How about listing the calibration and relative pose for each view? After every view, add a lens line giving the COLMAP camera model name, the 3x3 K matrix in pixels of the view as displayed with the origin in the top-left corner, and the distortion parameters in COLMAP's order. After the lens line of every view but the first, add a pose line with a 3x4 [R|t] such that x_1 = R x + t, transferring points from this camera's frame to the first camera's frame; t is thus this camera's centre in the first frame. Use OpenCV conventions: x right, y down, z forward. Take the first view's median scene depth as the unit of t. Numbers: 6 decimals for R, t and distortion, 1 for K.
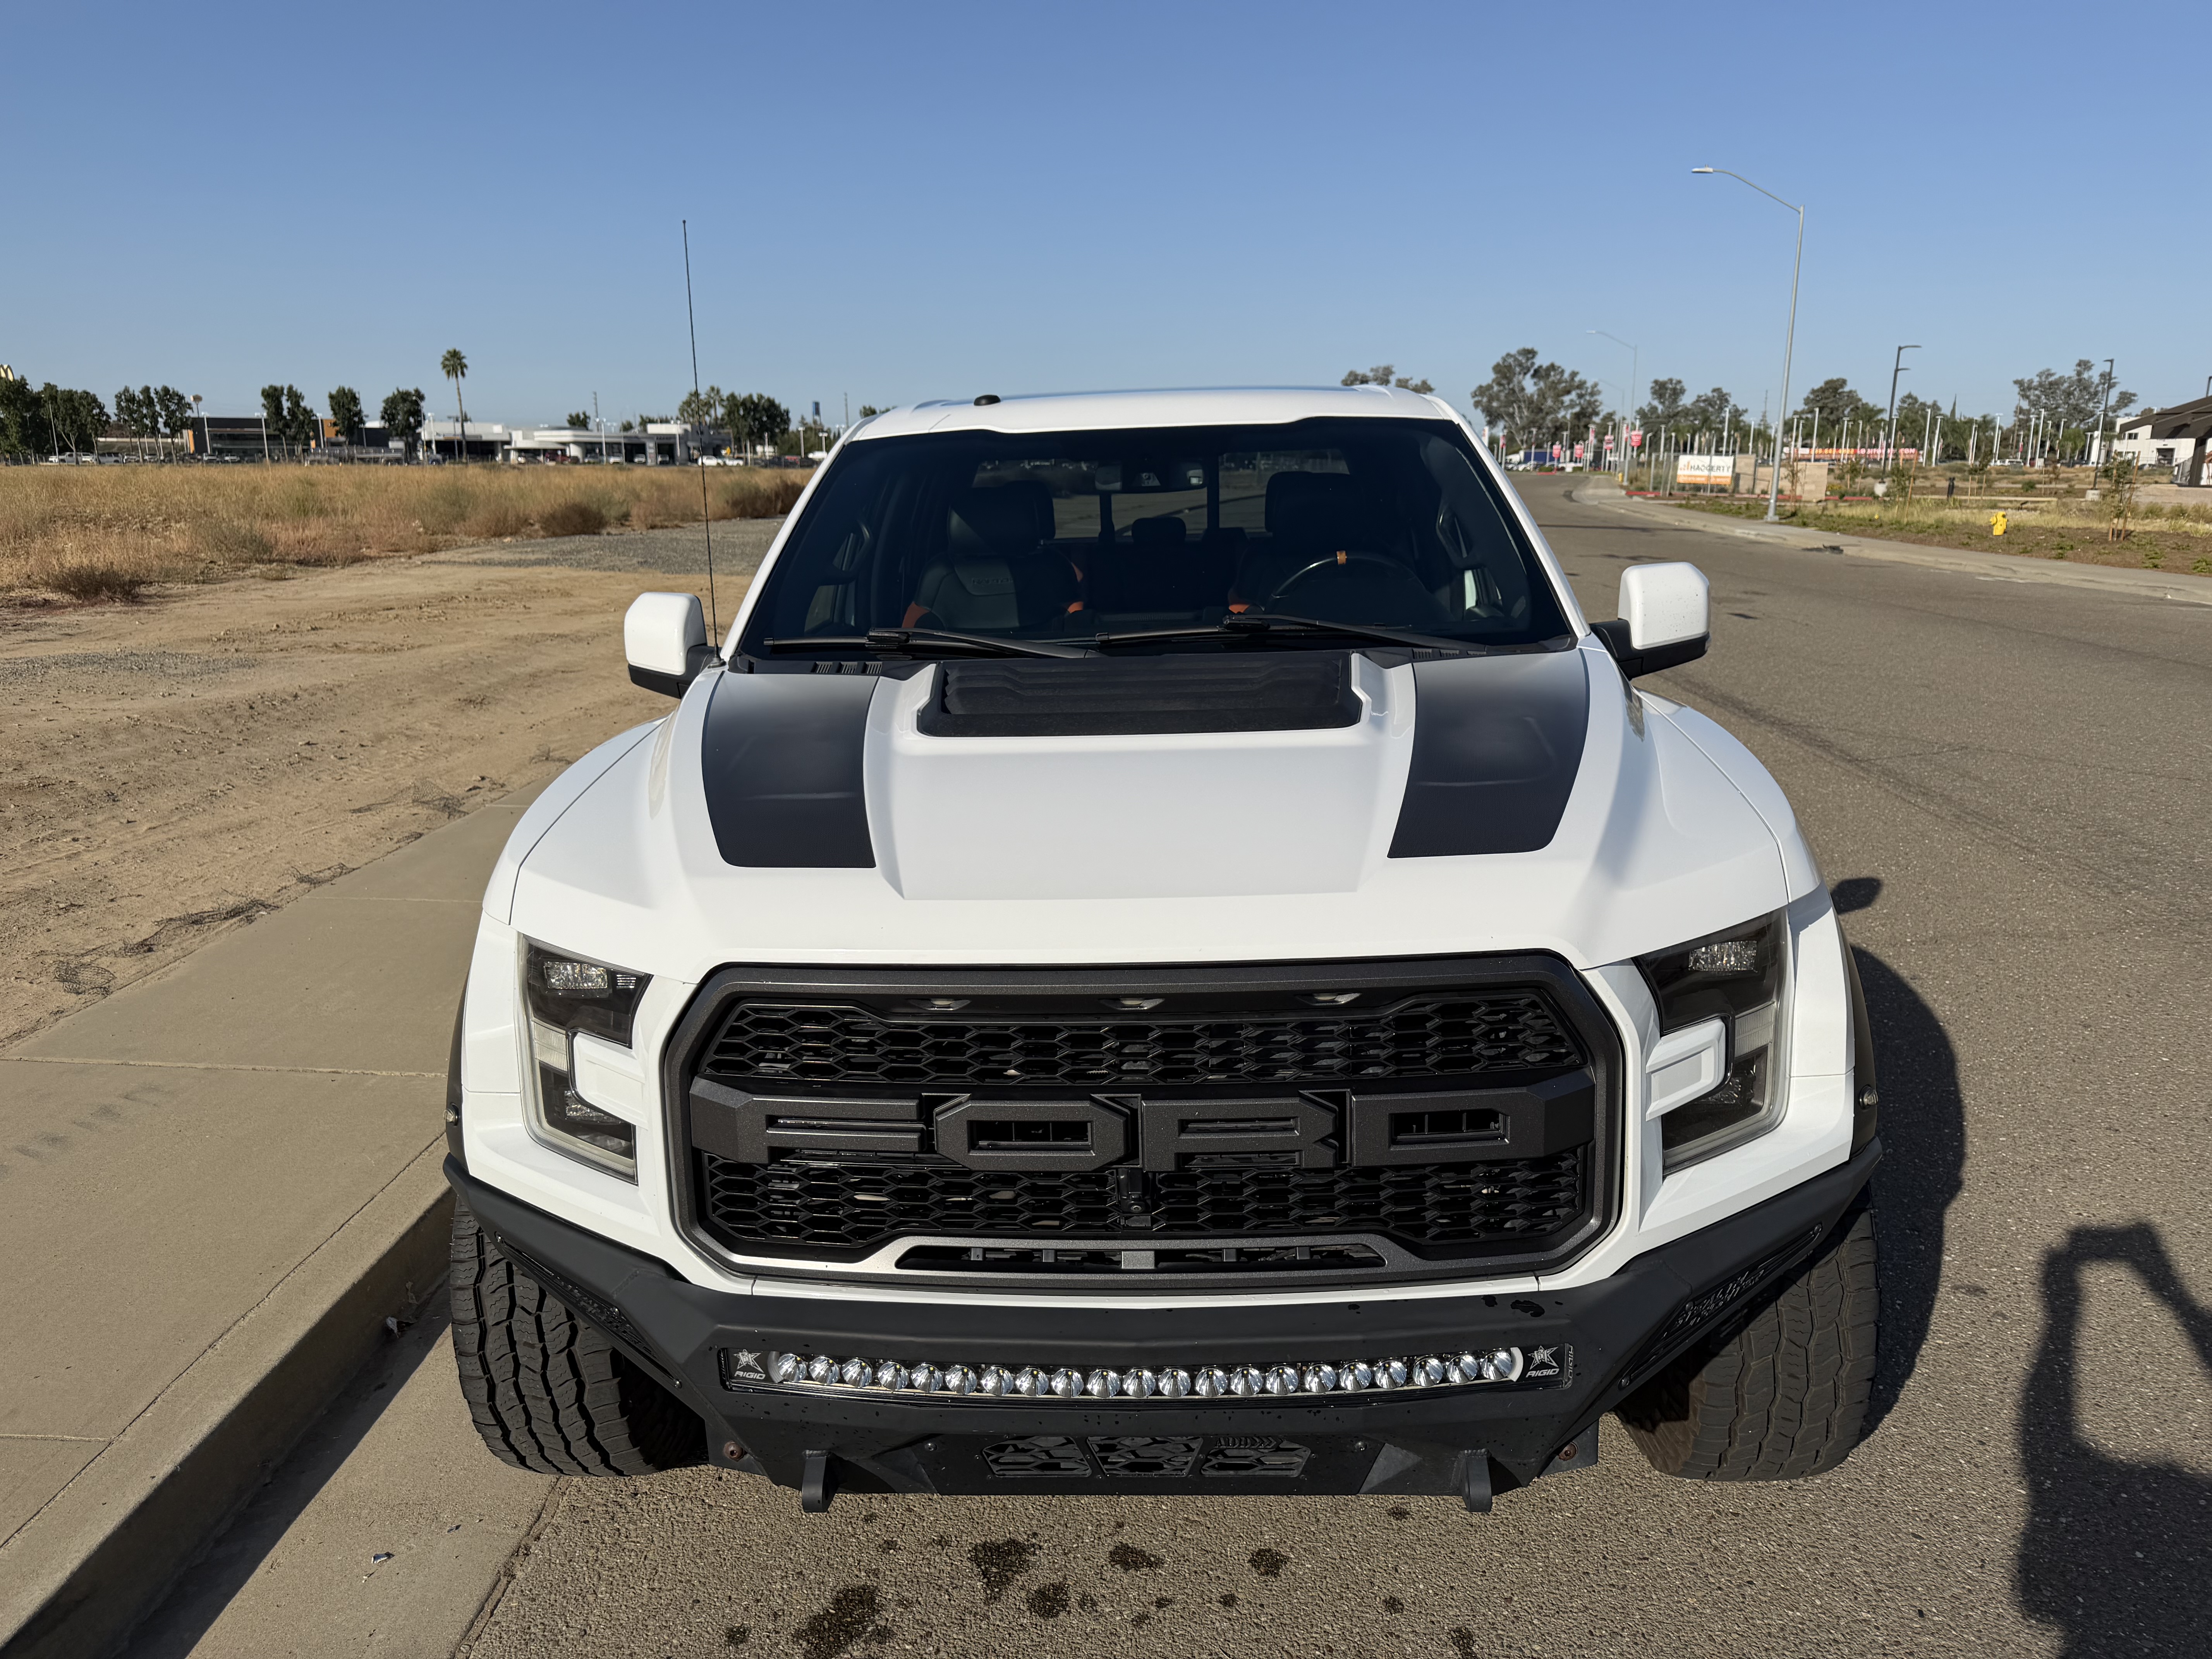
lens RADIAL K [[1578.6, 0, 1116.6], [0, 1578.6, 798.7], [0, 0, 1]] dist [0.017862, -0.023426]
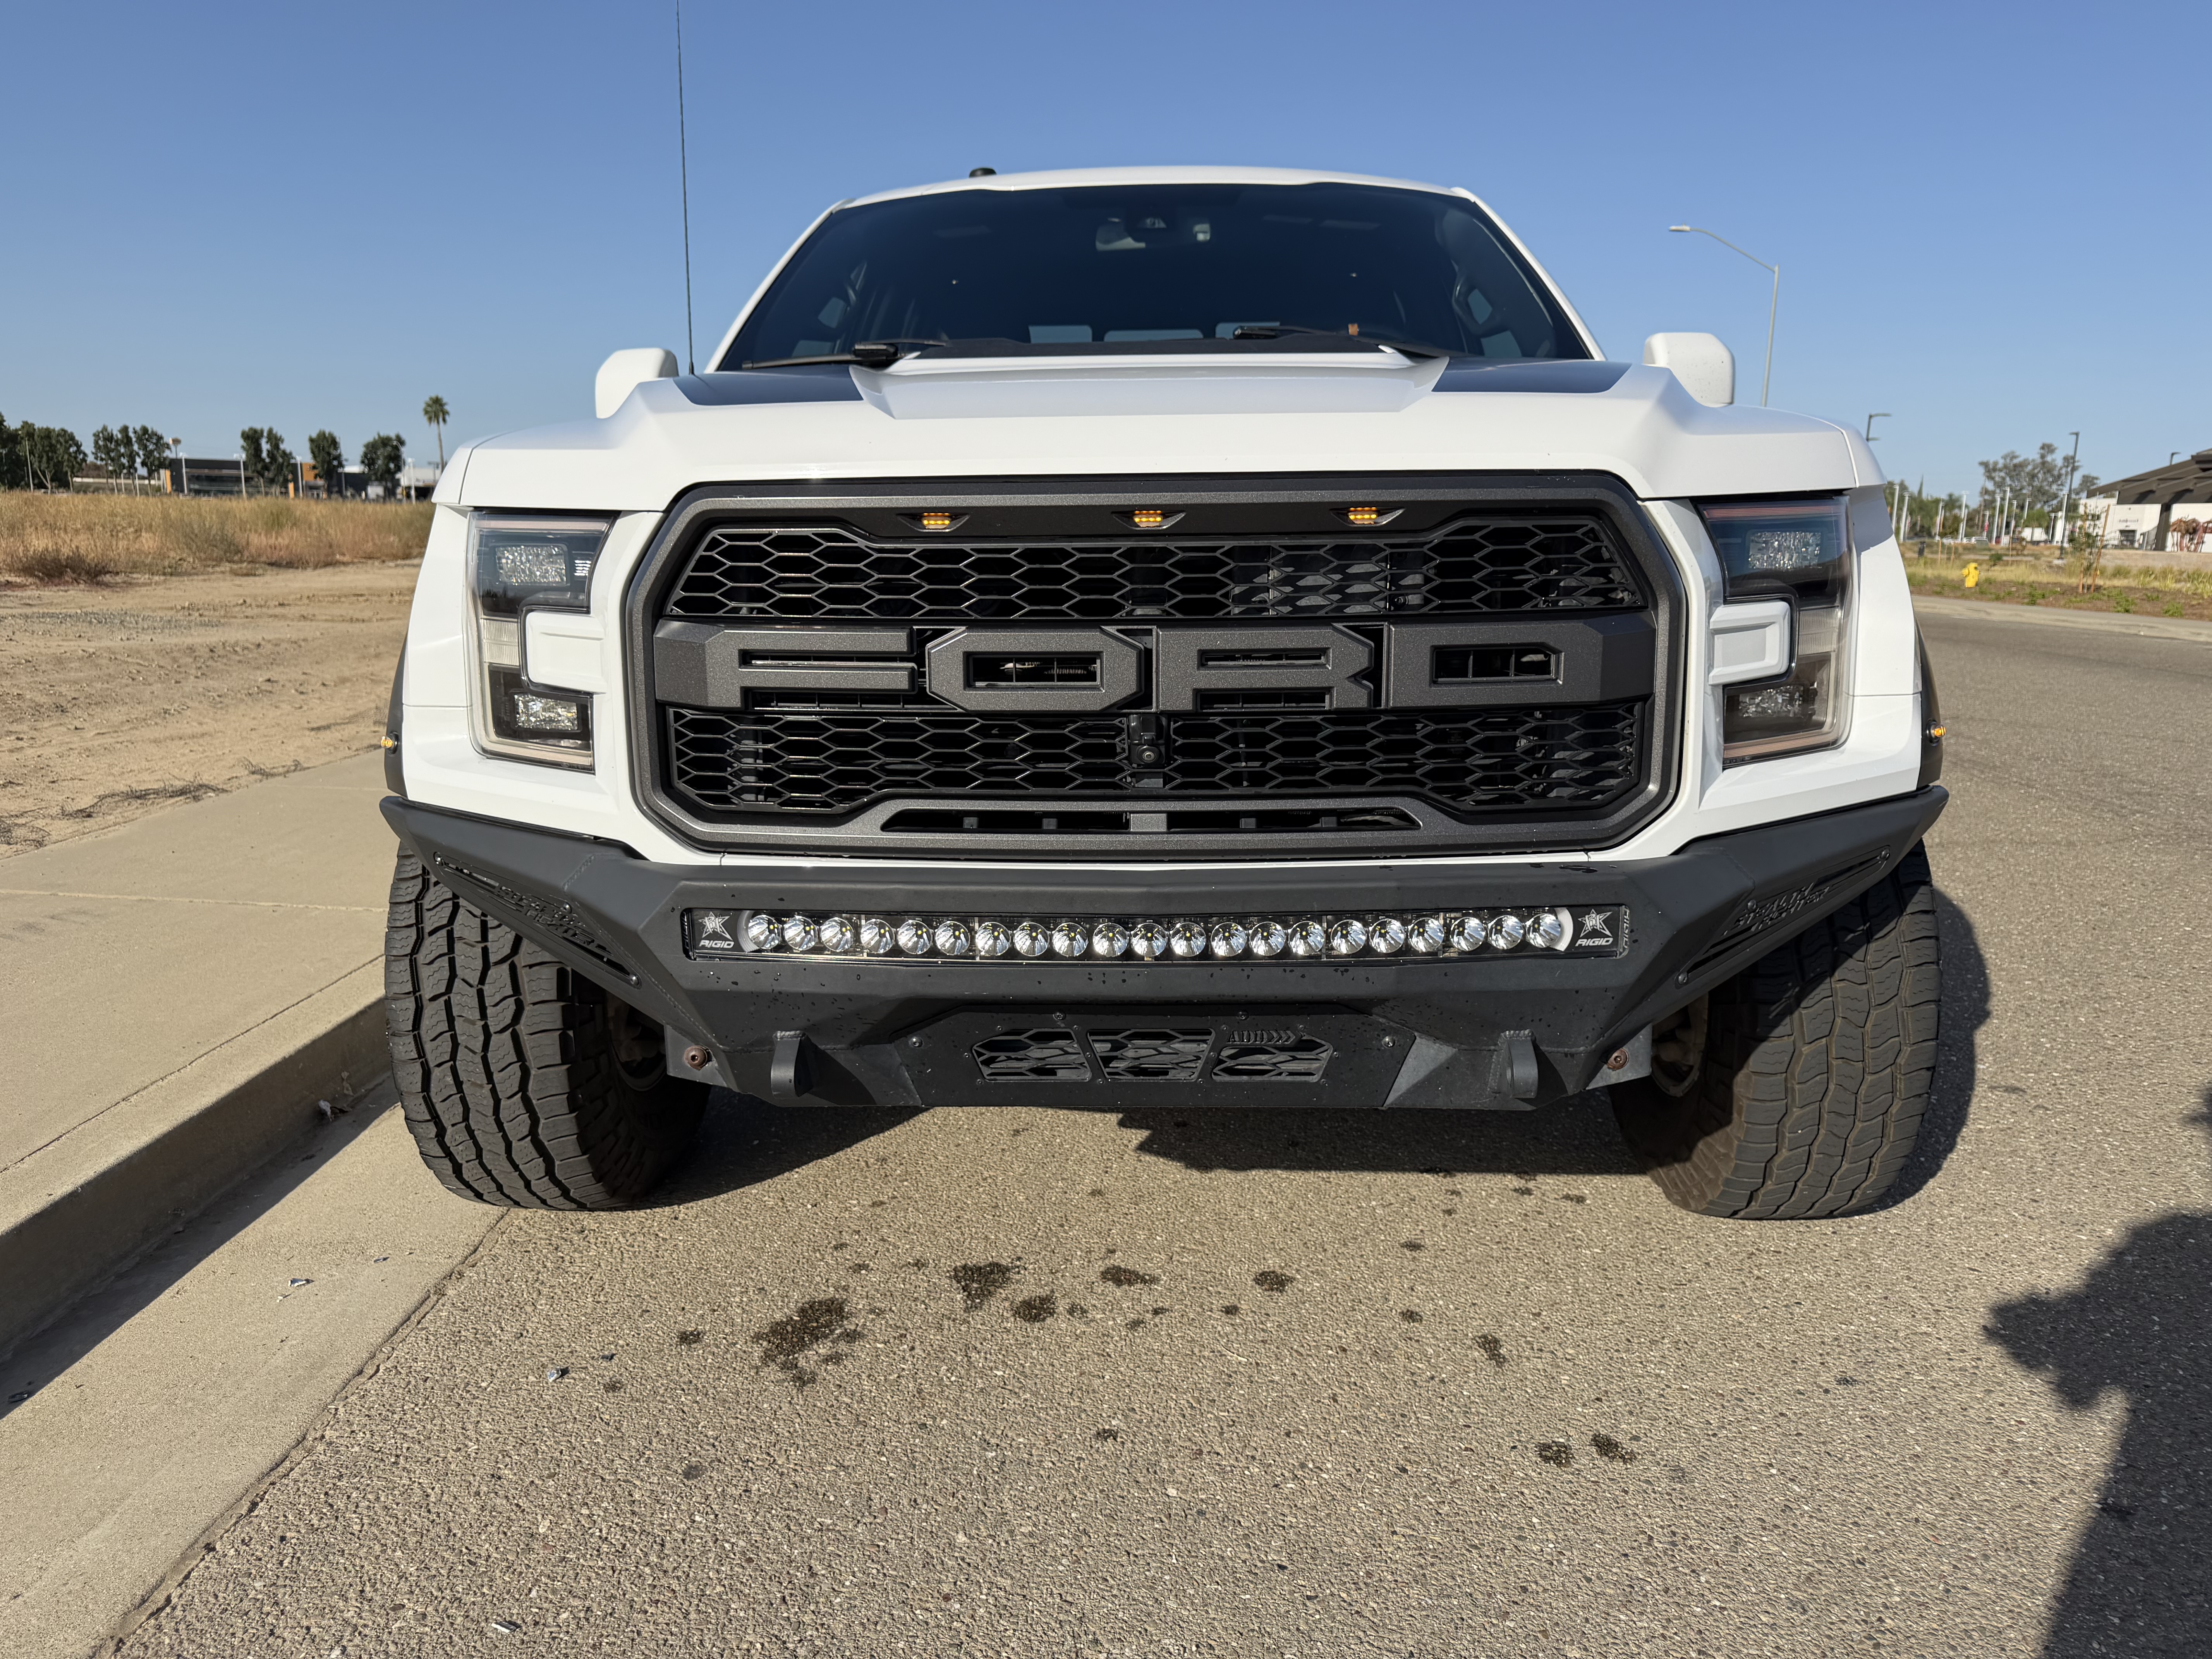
lens RADIAL K [[1570.1, 0, 1115.1], [0, 1570.1, 832.7], [0, 0, 1]] dist [0.023170, -0.032345]
pose [[0.999704, 0.017735, 0.016630, -0.013361], [-0.017159, 0.999269, -0.034157, 0.213157], [-0.017223, 0.033862, 0.999278, 0.068221]]
